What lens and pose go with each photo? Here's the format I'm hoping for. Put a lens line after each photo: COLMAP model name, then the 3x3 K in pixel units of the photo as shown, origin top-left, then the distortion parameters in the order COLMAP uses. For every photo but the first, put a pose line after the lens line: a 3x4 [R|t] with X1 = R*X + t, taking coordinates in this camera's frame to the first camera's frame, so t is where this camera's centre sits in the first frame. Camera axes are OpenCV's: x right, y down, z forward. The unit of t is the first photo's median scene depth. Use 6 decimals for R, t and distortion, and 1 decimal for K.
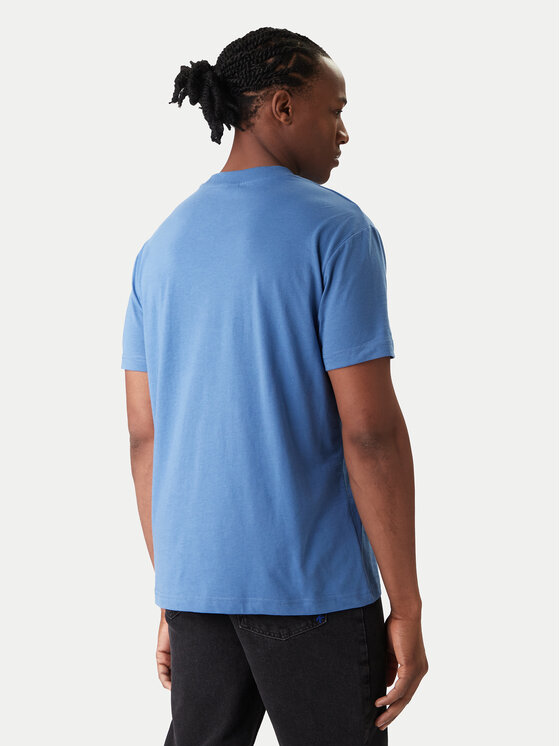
lens RADIAL K [[1049.4, 0, 279.8], [0, 1049.4, 373.0], [0, 0, 1]] dist [-0.045334, 0.000000]
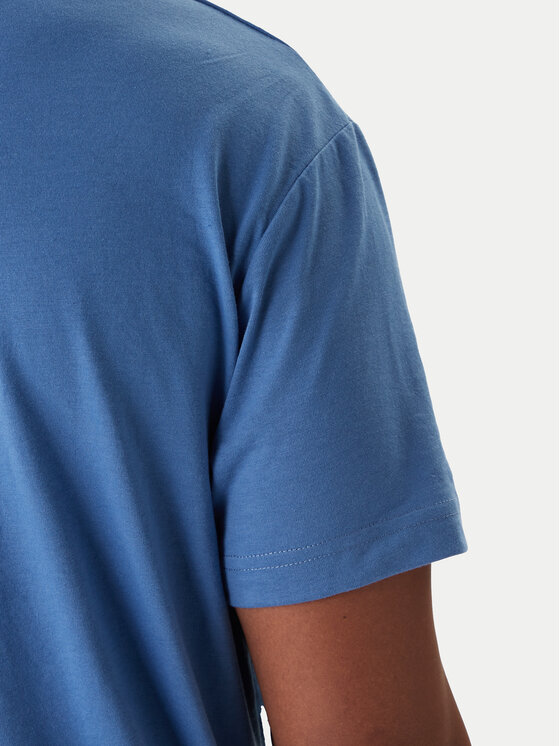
lens RADIAL K [[1594.6, 0, 279.9], [0, 1594.6, 372.8], [0, 0, 1]] dist [-0.006321, 0.000000]
pose [[0.998010, -0.008185, 0.062522, 0.022754], [0.017552, 0.988412, -0.150777, -0.001558], [-0.060564, 0.151575, 0.986589, 0.542654]]
